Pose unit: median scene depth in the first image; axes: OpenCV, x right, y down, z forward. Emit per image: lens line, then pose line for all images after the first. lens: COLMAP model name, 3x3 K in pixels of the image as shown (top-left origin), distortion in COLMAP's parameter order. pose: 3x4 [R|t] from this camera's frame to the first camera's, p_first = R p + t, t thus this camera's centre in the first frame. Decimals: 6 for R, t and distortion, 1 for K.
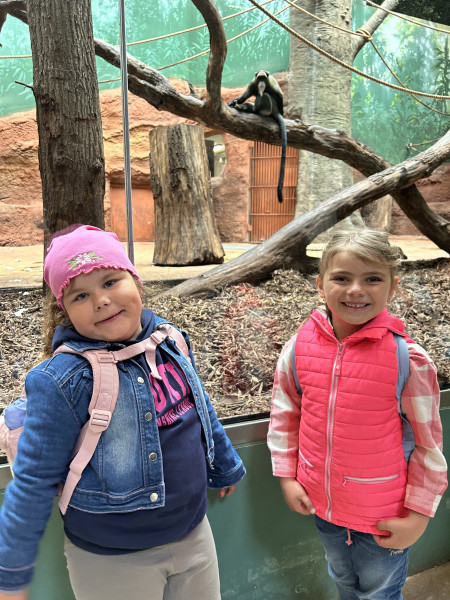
lens RADIAL K [[452.8, 0, 225.0], [0, 452.8, 300.0], [0, 0, 1]] dist [0.008202, -0.008689]
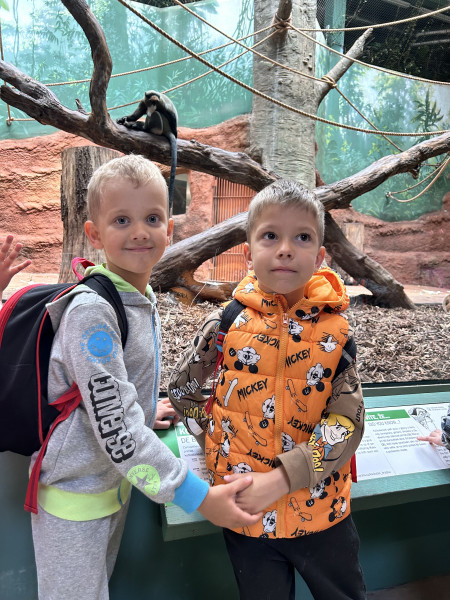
lens RADIAL K [[446.5, 0, 225.0], [0, 446.5, 300.0], [0, 0, 1]] dist [0.018824, 0.002376]
pose [[0.997870, 0.045246, -0.046996, 0.247240], [-0.050101, 0.992902, -0.107870, 0.030760], [0.041782, 0.109994, 0.993054, 0.086956]]
